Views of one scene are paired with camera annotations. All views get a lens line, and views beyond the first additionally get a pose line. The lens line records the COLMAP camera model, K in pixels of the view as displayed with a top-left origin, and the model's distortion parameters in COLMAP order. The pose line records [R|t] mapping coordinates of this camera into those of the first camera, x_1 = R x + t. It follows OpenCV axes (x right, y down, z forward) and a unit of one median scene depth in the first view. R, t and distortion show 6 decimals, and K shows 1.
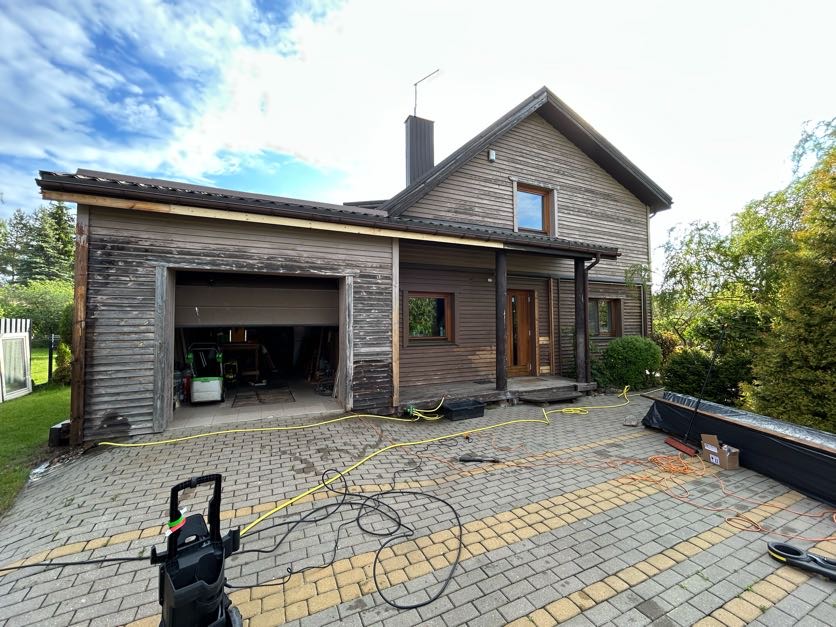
lens RADIAL K [[339.9, 0, 418.0], [0, 339.9, 313.5], [0, 0, 1]] dist [0.000237, 0.000005]
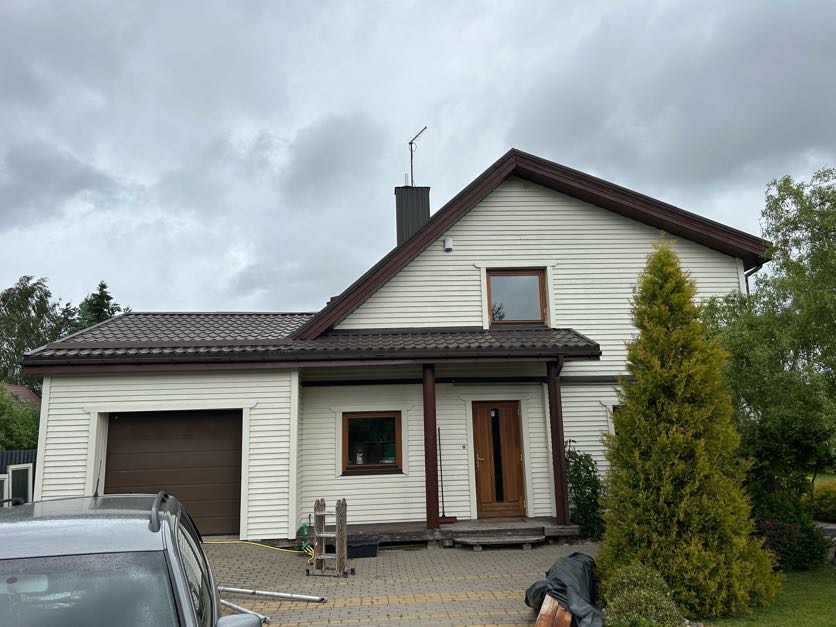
lens RADIAL K [[685.5, 0, 418.0], [0, 685.5, 313.5], [0, 0, 1]] dist [0.029423, -0.001194]
pose [[0.930585, -0.097049, -0.352977, 0.710277], [0.036582, 0.984046, -0.174112, -0.004061], [0.364243, 0.149114, 0.919289, -0.540455]]
